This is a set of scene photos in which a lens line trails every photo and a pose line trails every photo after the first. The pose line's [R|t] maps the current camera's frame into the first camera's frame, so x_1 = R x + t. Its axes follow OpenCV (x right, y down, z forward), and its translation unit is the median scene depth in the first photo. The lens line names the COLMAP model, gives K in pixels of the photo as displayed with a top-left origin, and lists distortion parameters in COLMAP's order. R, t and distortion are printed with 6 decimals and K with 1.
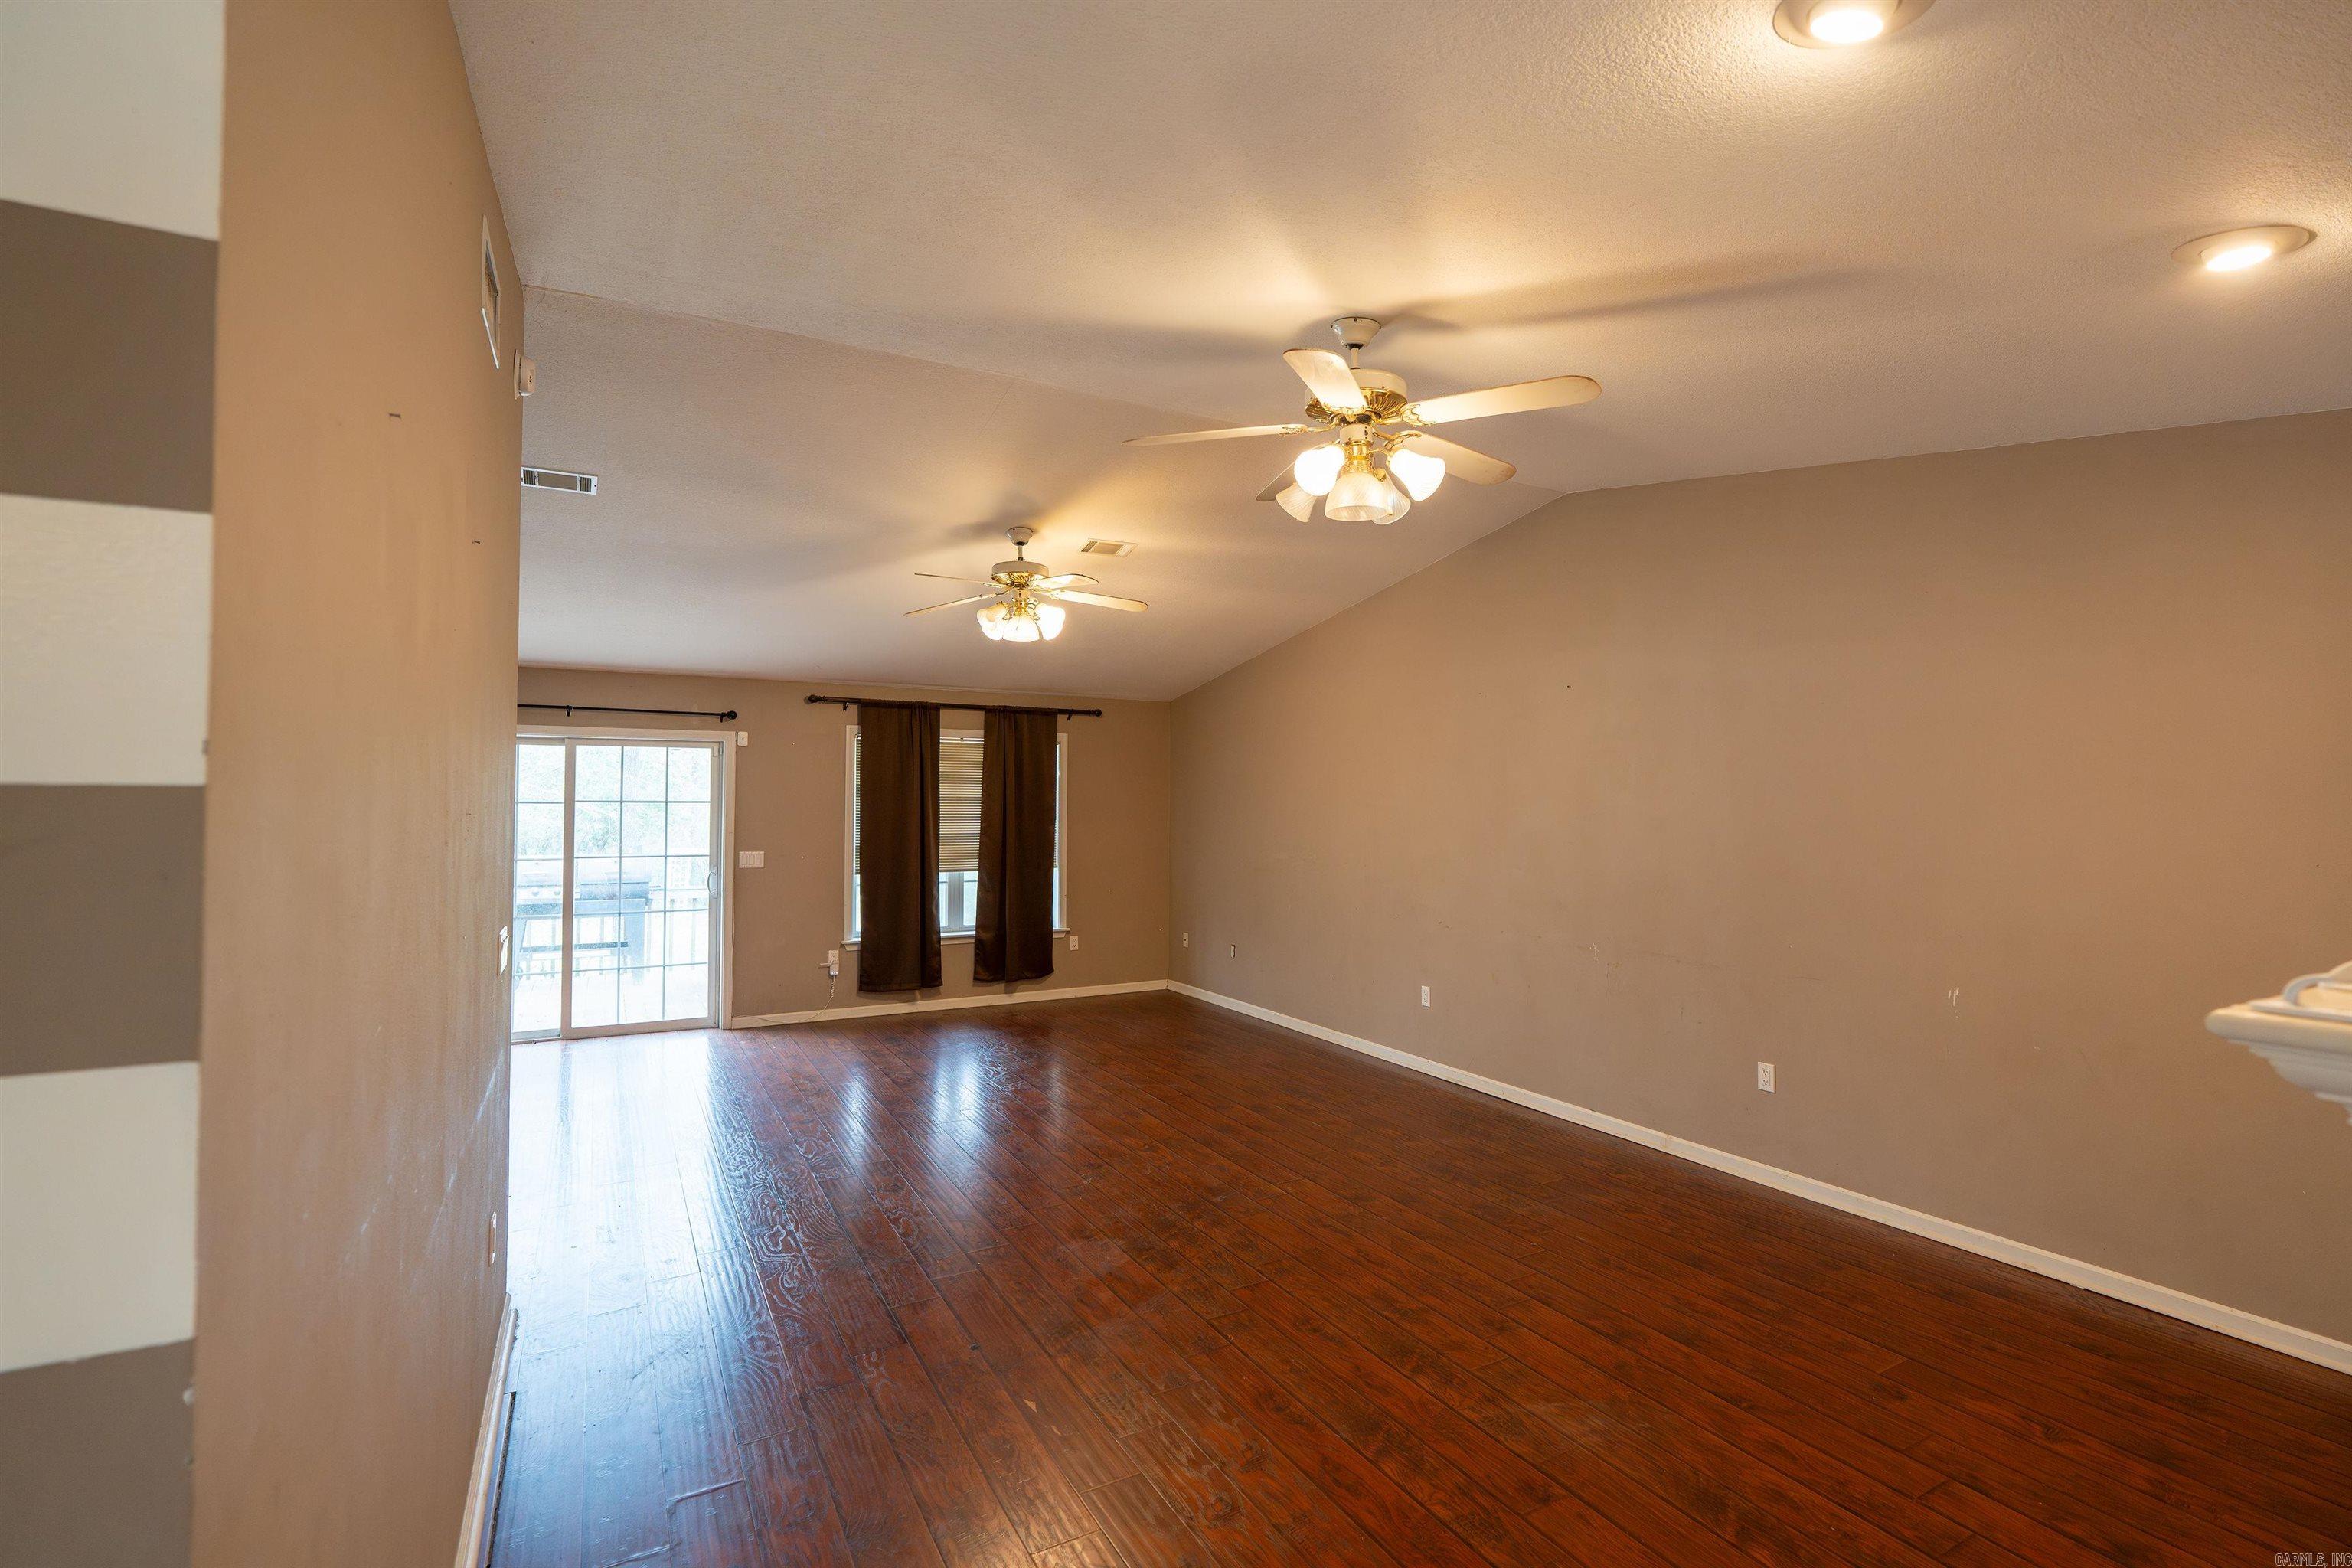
lens RADIAL K [[1053.3, 0, 1178.1], [0, 1053.3, 782.2], [0, 0, 1]] dist [-0.006882, 0.000313]
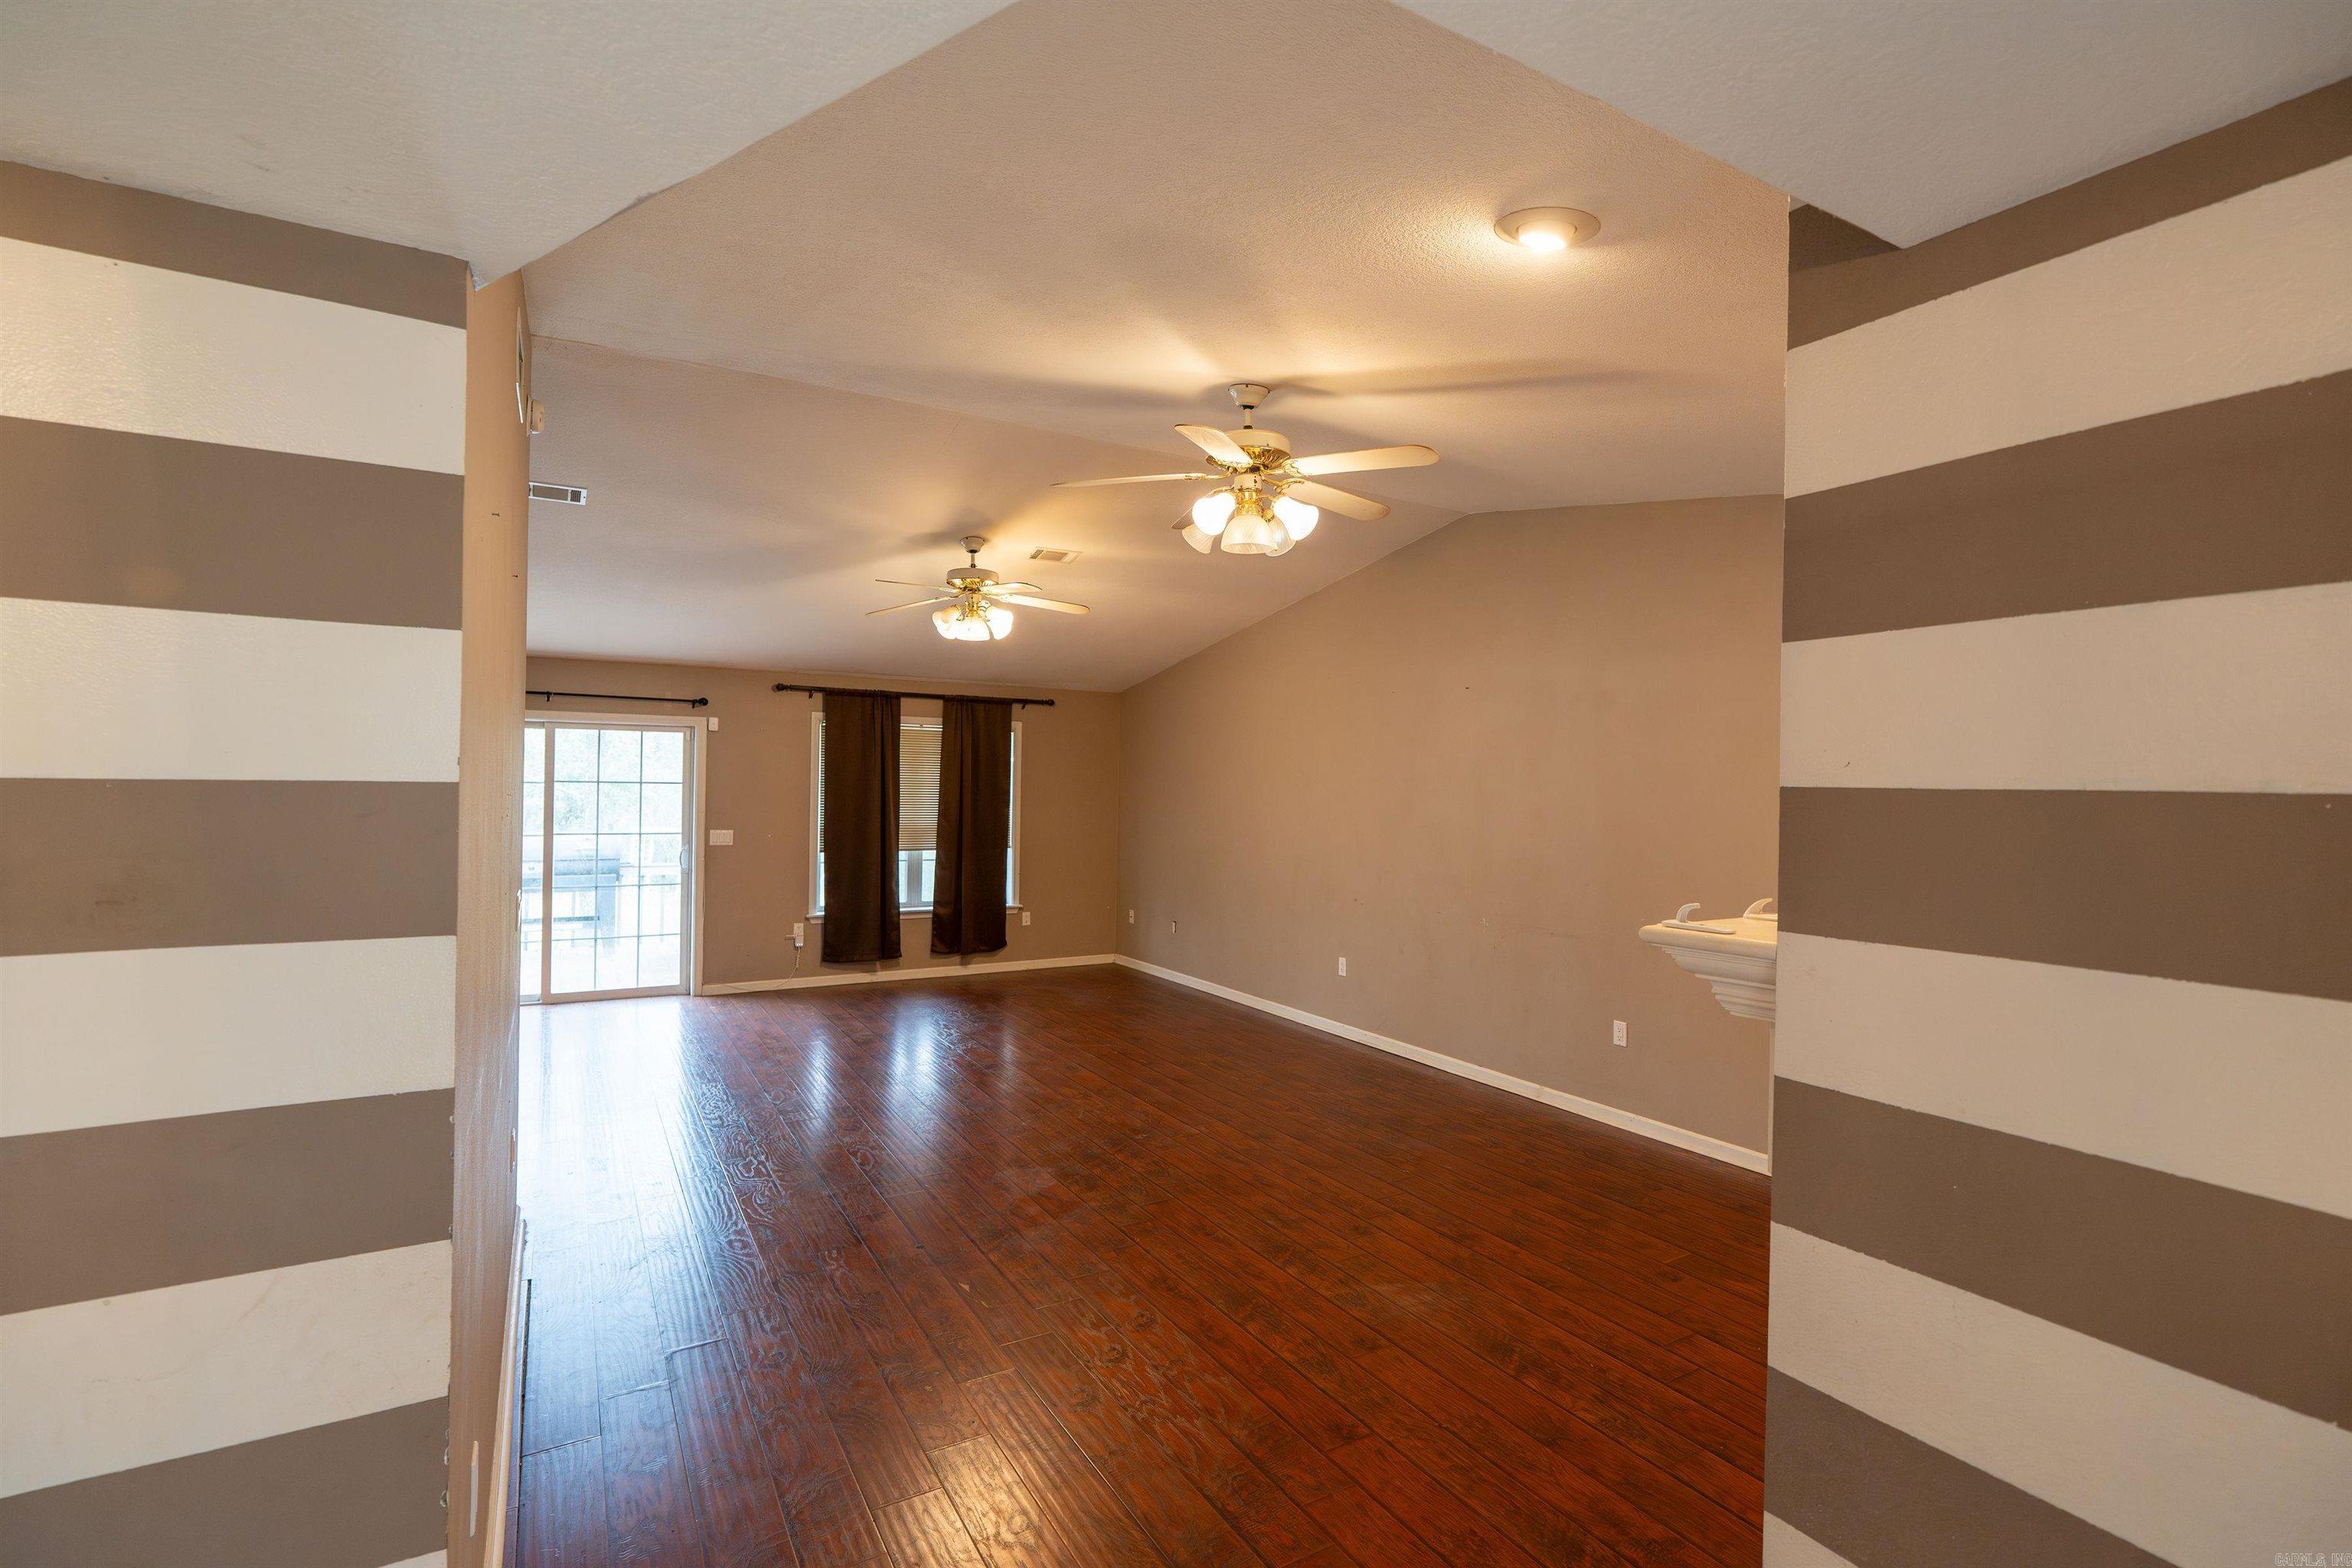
lens RADIAL K [[1052.6, 0, 1176.0], [0, 1052.6, 784.0], [0, 0, 1]] dist [-0.007274, 0.000273]
pose [[0.999511, 0.010112, 0.029578, 0.045190], [-0.010610, 0.999804, 0.016711, -0.006886], [-0.029404, -0.017016, 0.999423, -0.152731]]
